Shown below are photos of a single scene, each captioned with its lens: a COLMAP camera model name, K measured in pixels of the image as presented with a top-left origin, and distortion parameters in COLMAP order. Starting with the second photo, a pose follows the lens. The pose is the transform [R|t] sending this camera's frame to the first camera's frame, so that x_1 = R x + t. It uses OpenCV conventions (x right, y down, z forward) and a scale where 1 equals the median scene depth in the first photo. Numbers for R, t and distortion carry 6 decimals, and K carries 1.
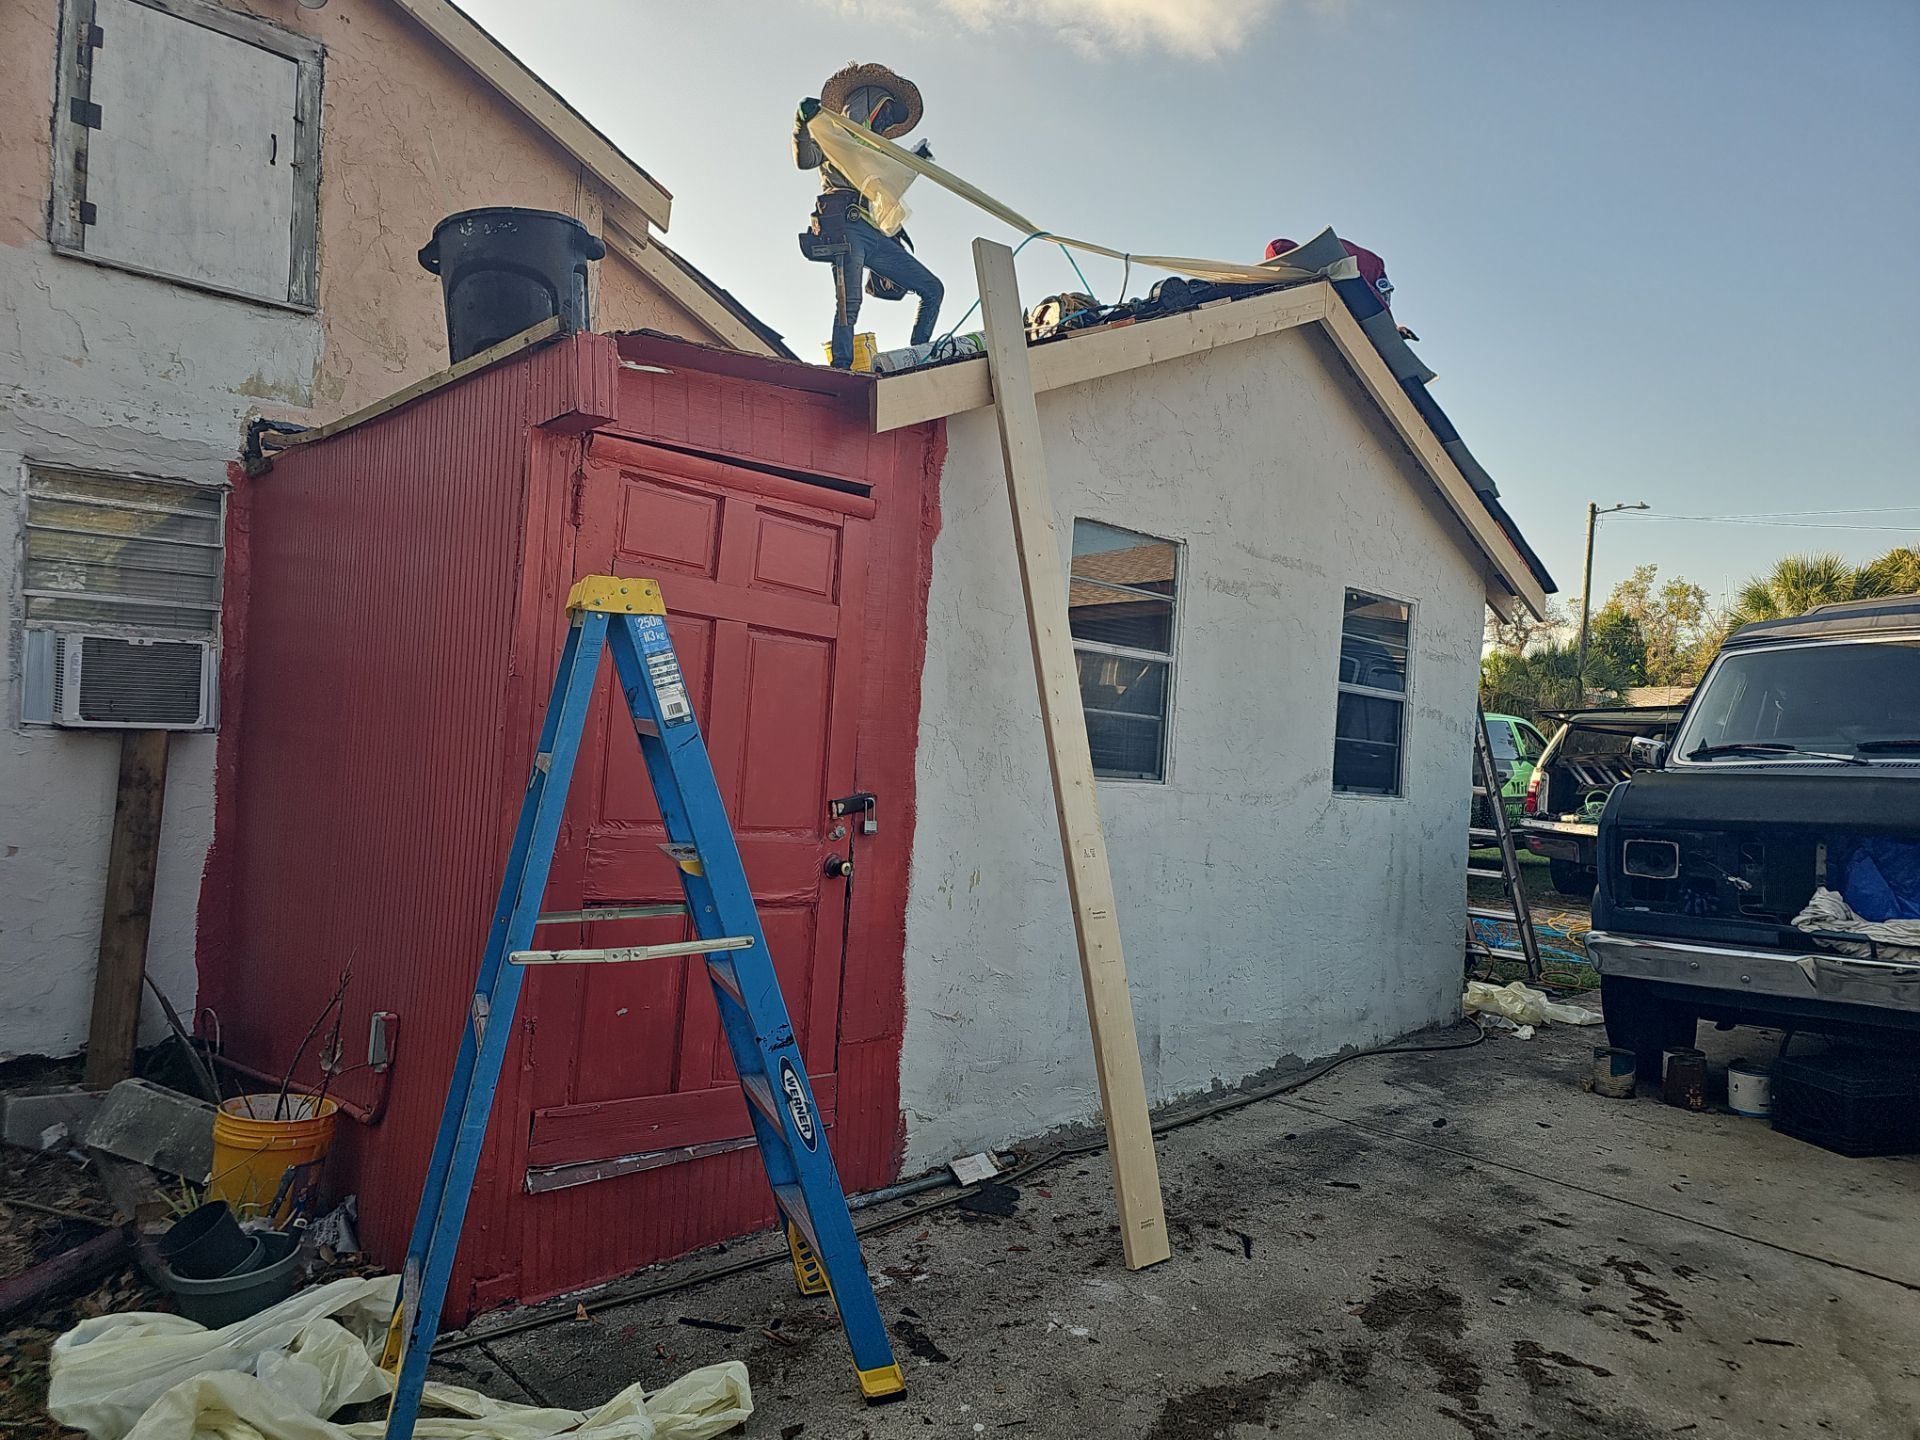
lens RADIAL K [[1302.6, 0, 963.6], [0, 1302.6, 734.2], [0, 0, 1]] dist [0.083063, -0.045705]
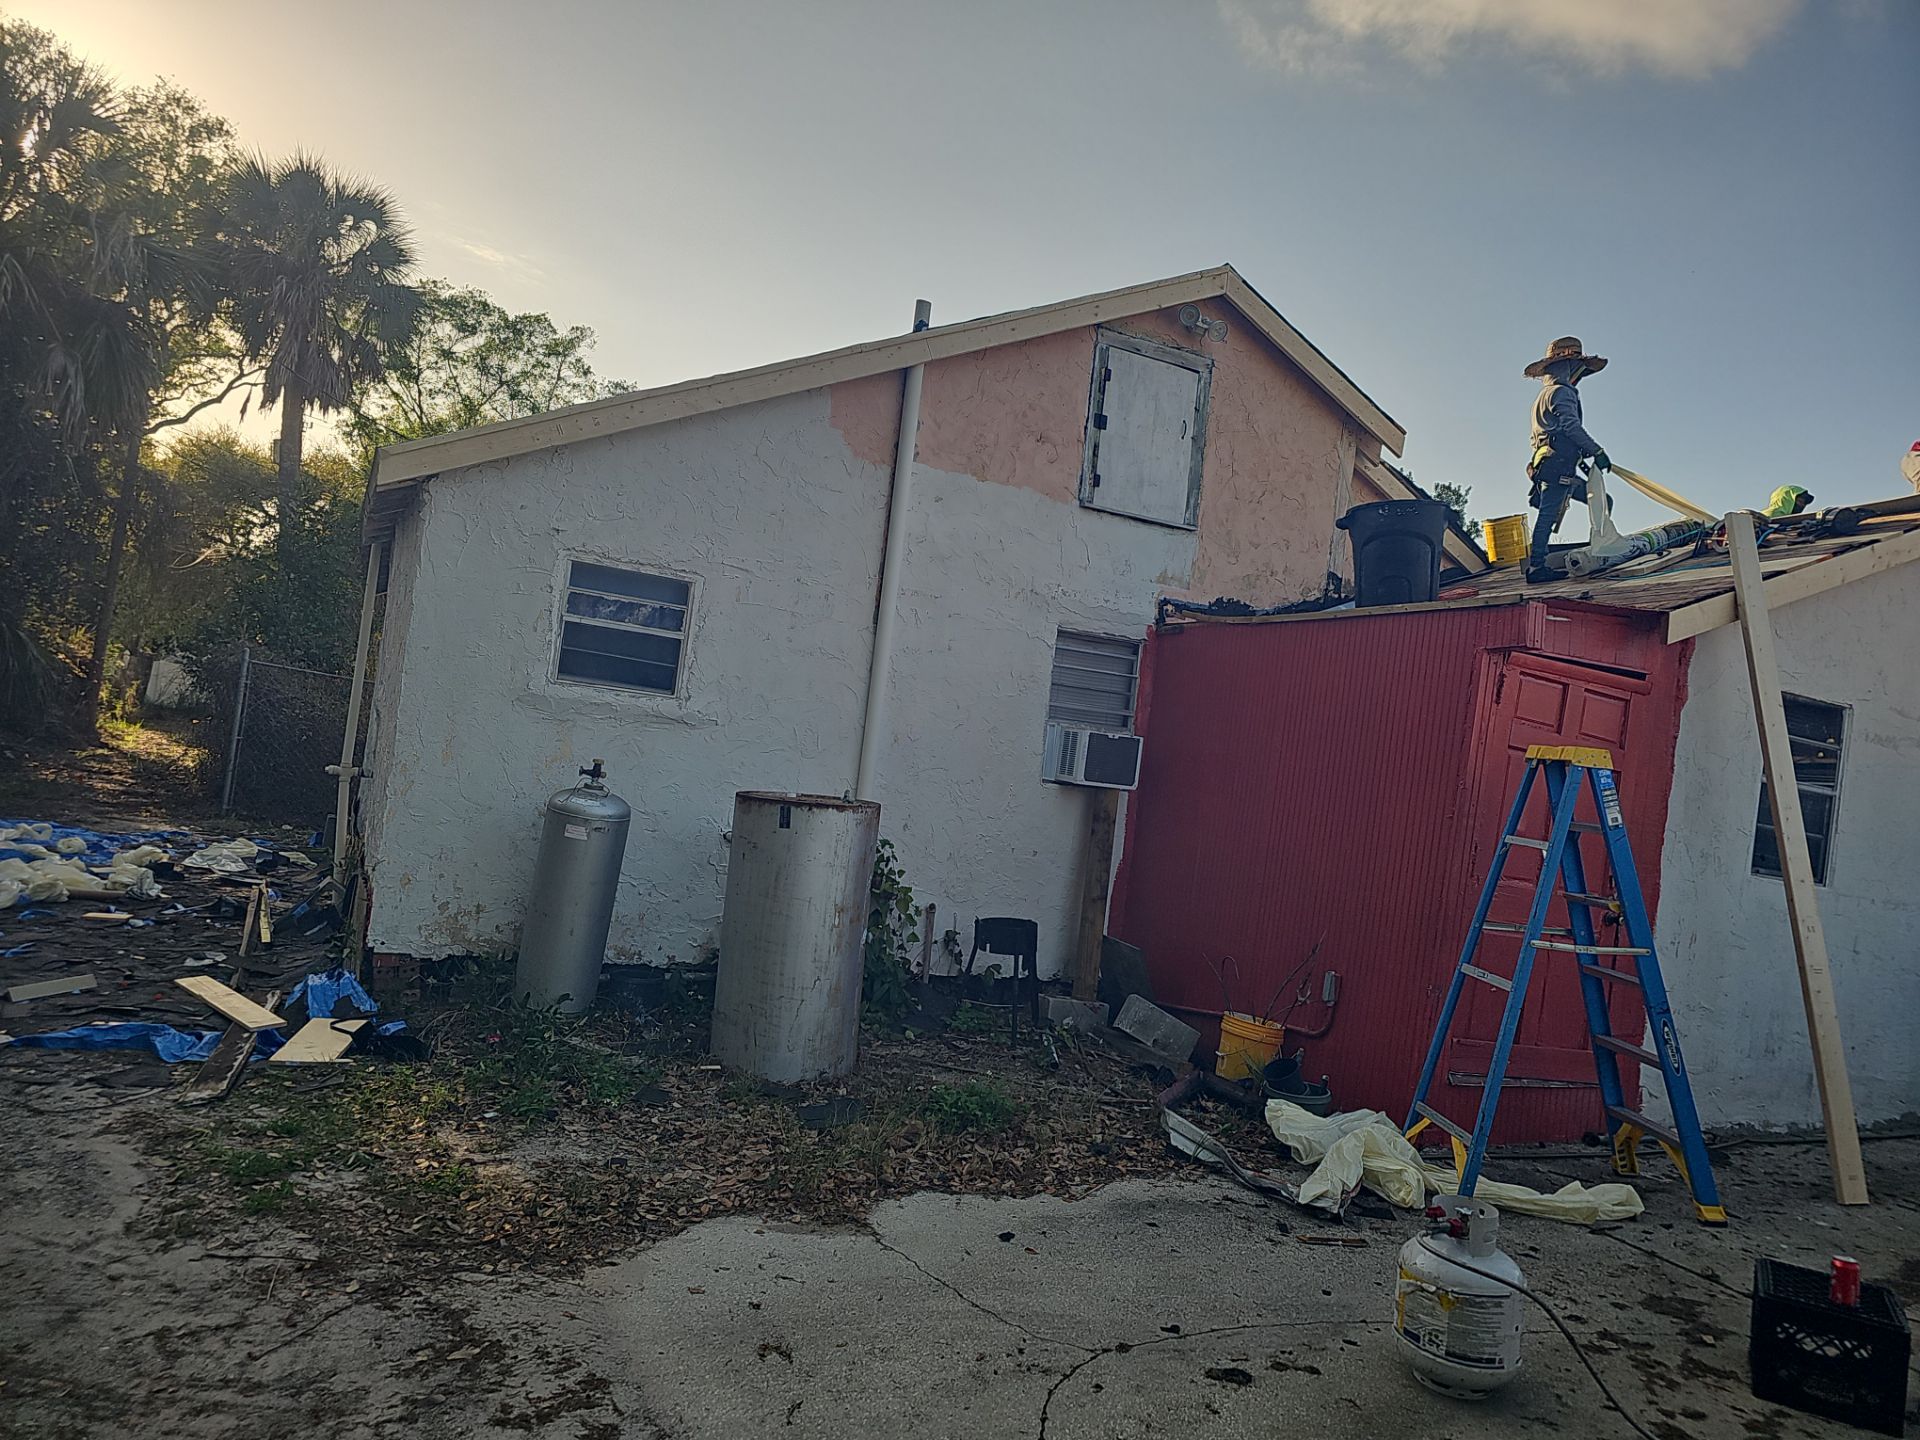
lens RADIAL K [[1302.6, 0, 957.3], [0, 1302.6, 735.4], [0, 0, 1]] dist [0.083063, -0.045705]
pose [[0.952396, 0.064679, -0.297923, -0.302782], [-0.077351, 0.996524, -0.030932, -0.005146], [0.294887, 0.052504, 0.954089, -0.587058]]
